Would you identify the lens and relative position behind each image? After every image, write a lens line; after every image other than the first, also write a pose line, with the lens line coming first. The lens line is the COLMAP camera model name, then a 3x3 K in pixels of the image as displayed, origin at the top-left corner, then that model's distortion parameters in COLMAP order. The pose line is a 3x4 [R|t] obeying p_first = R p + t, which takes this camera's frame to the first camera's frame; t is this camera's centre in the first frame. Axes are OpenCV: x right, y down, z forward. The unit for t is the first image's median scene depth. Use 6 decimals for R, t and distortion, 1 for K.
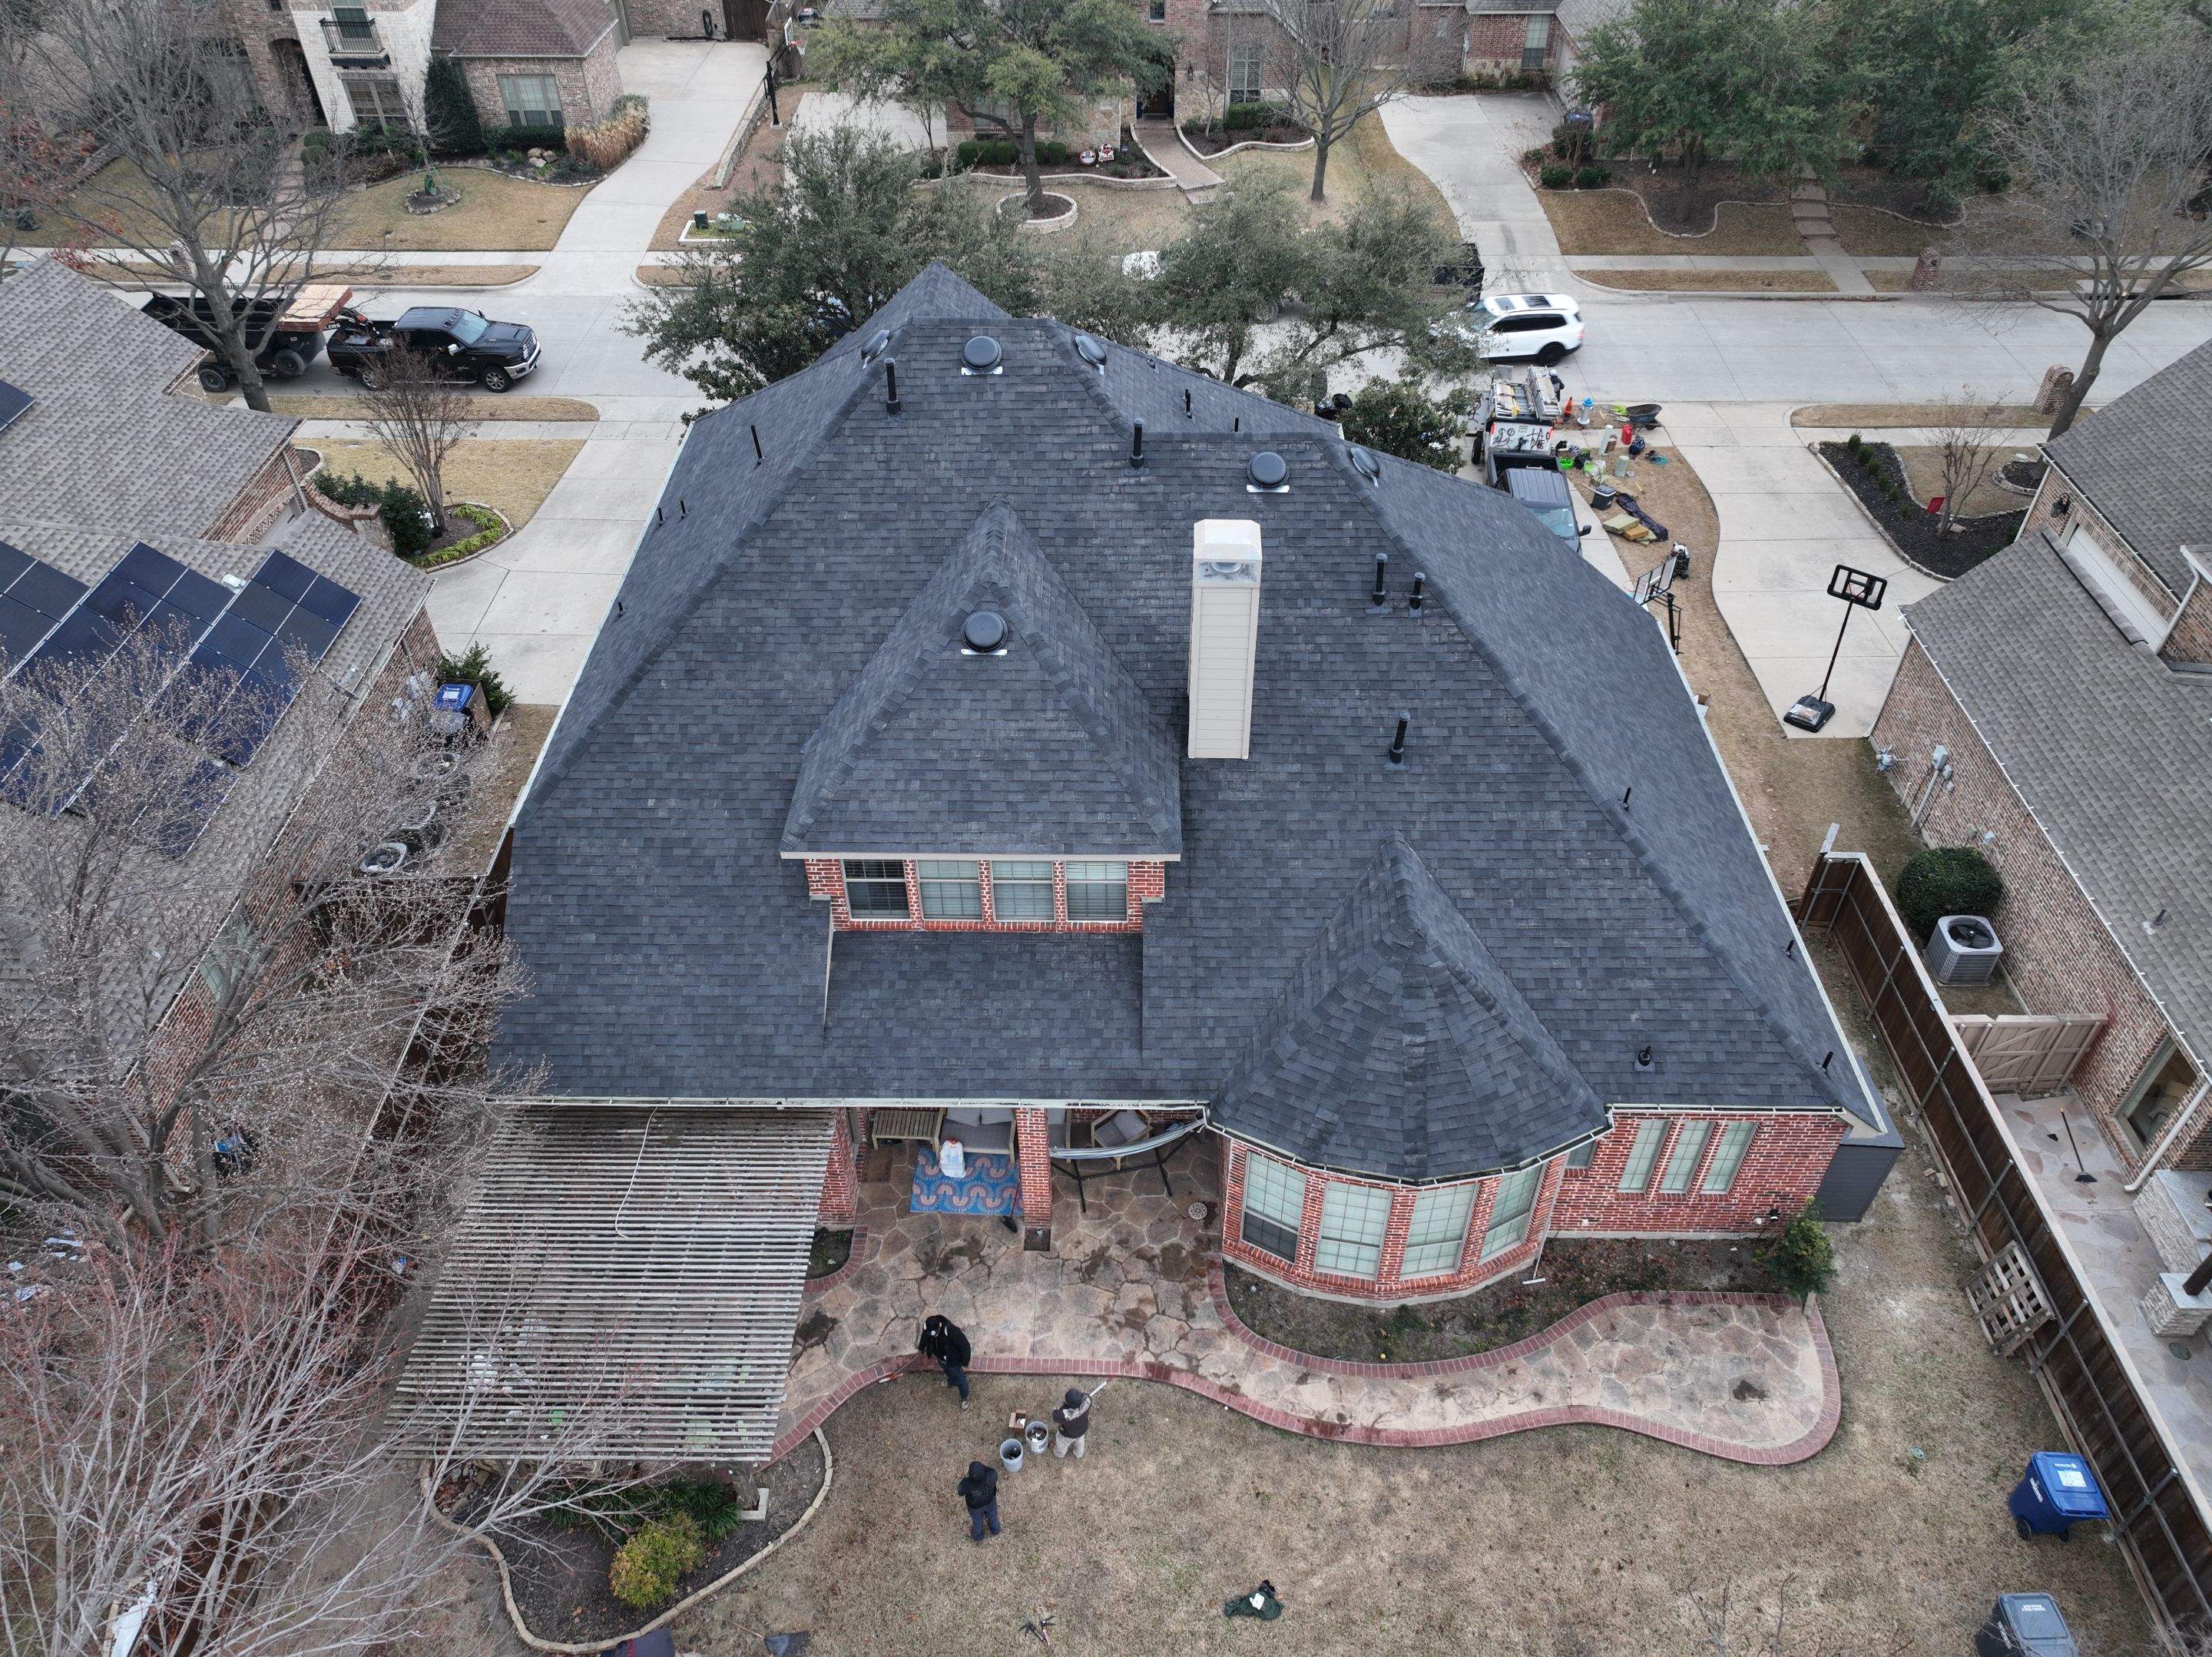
lens RADIAL K [[1541.5, 0, 1108.1], [0, 1541.5, 824.1], [0, 0, 1]] dist [0.006314, 0.000514]
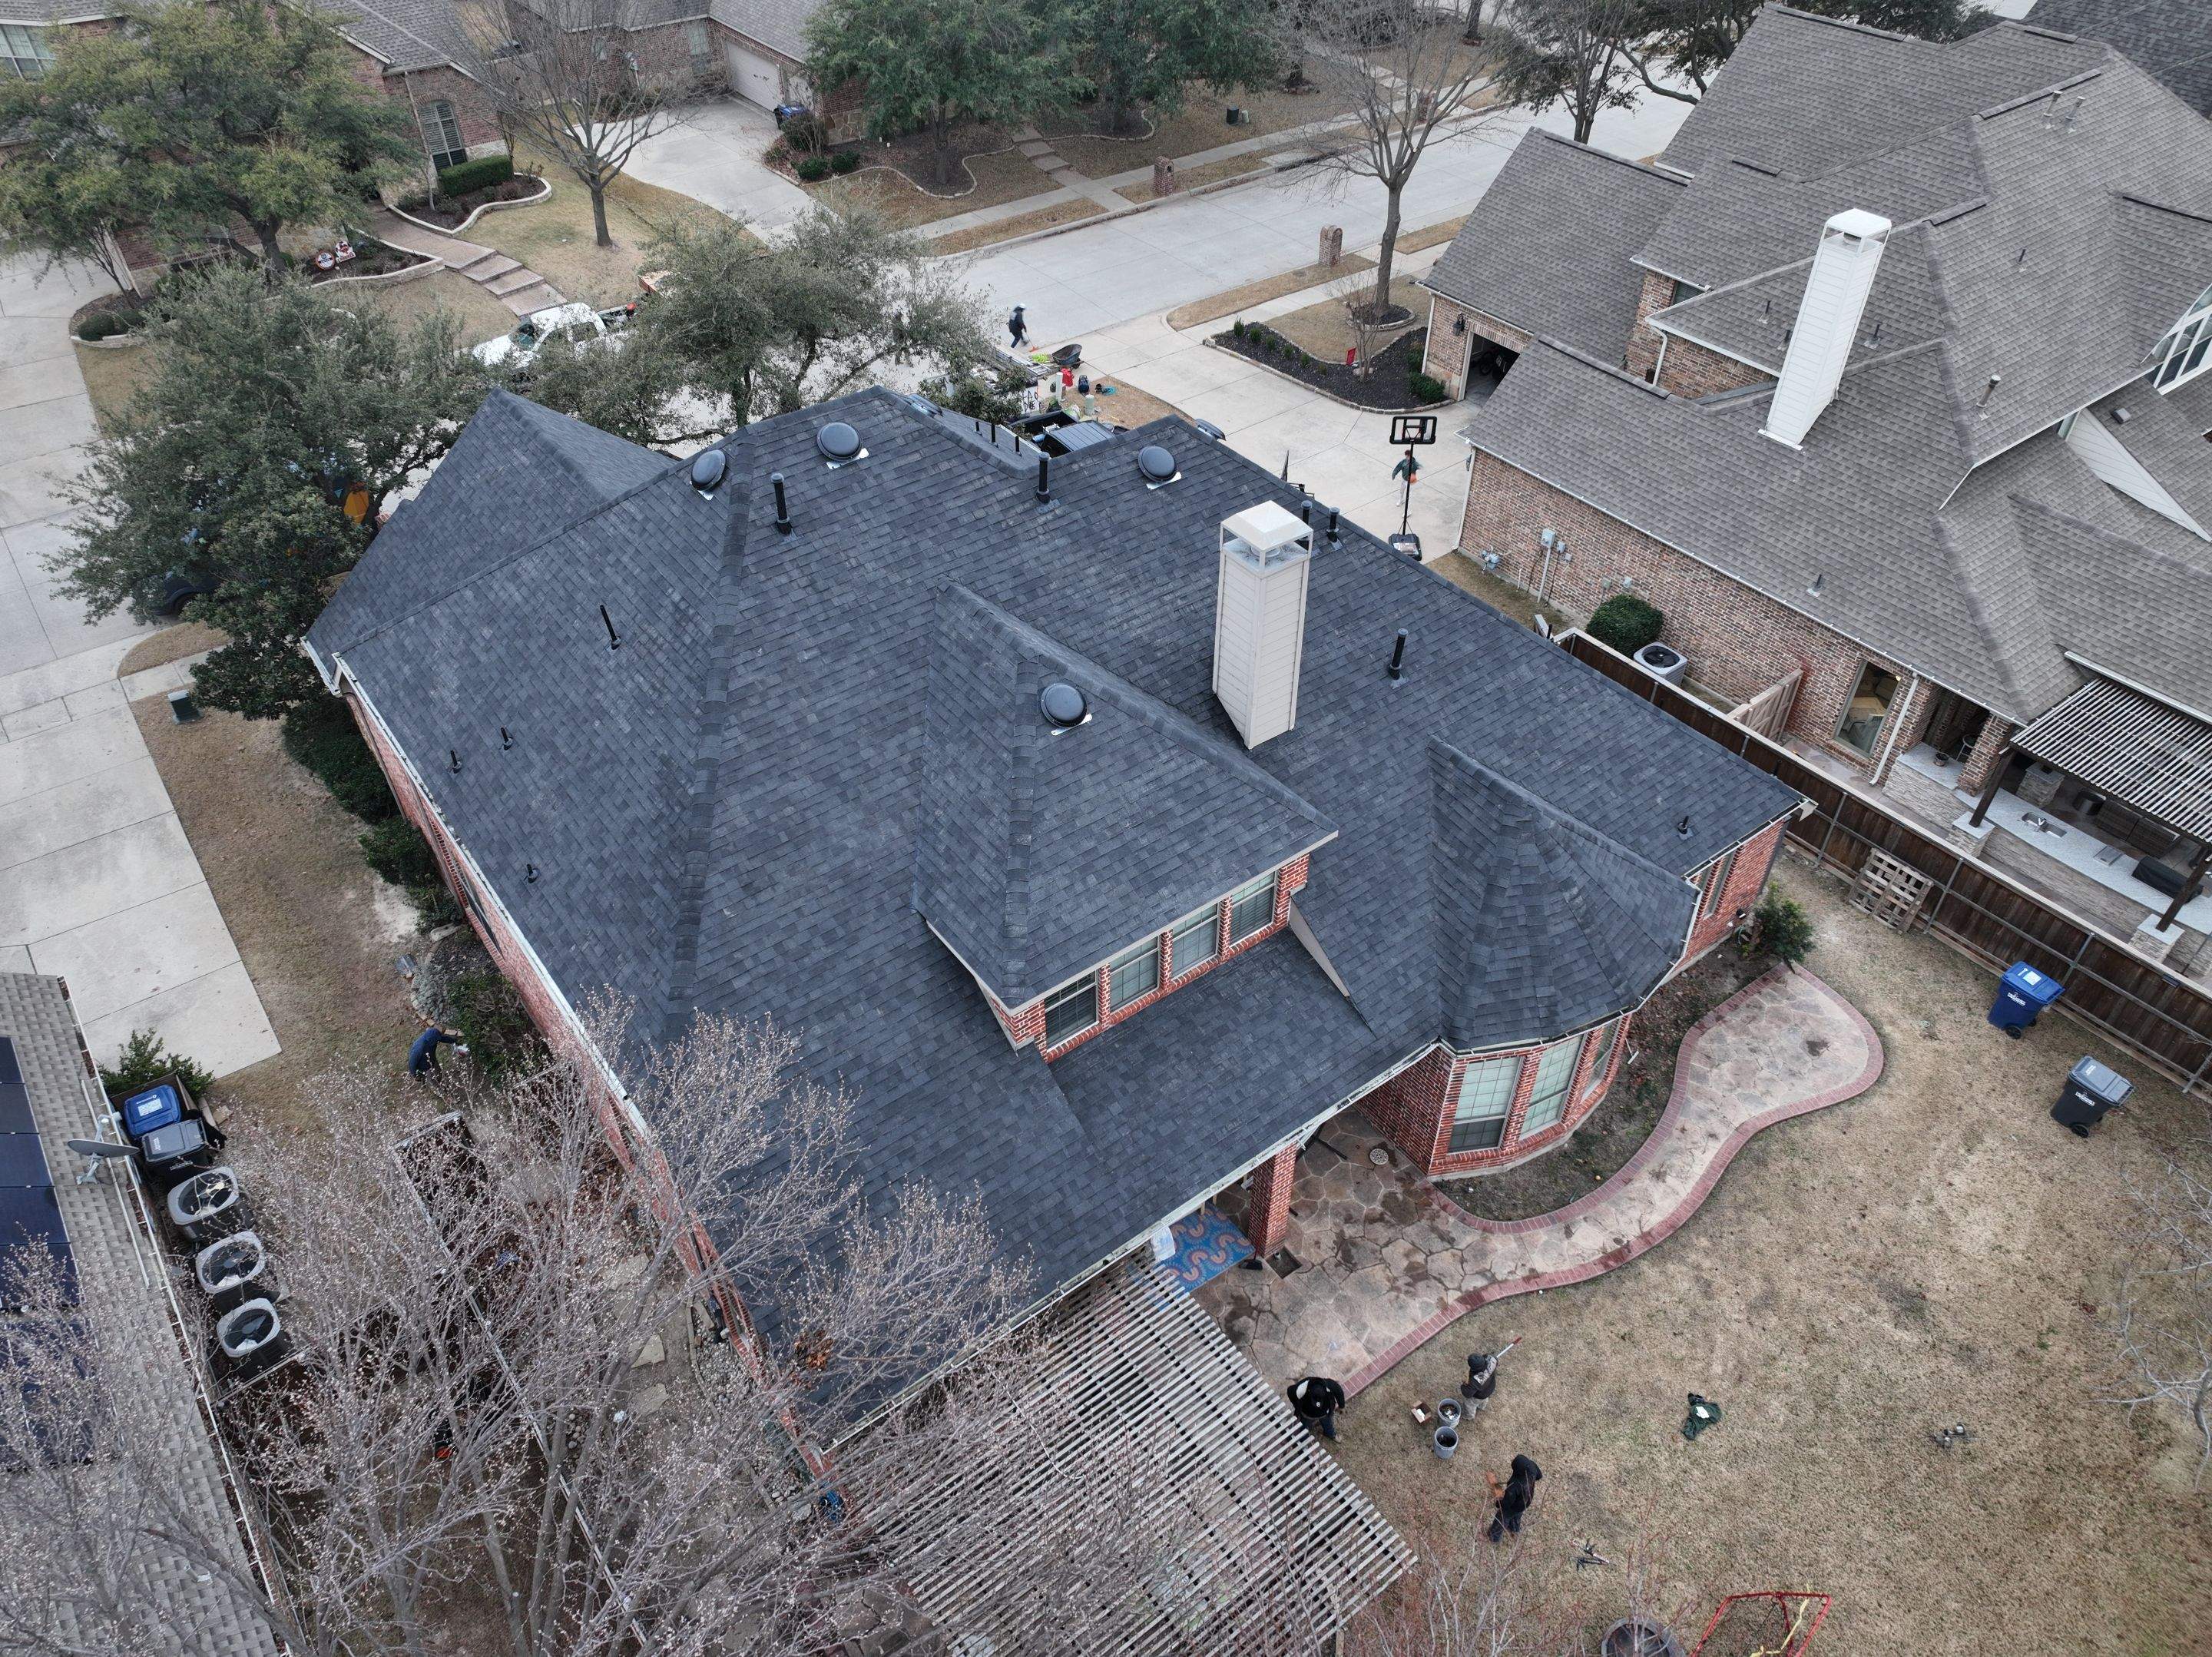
lens RADIAL K [[1541.5, 0, 1108.1], [0, 1541.5, 824.1], [0, 0, 1]] dist [0.006314, 0.000514]
pose [[0.791055, -0.406083, 0.457525, -0.459965], [0.406803, 0.907765, 0.102343, -0.128111], [-0.456885, 0.105163, 0.883287, 0.148000]]
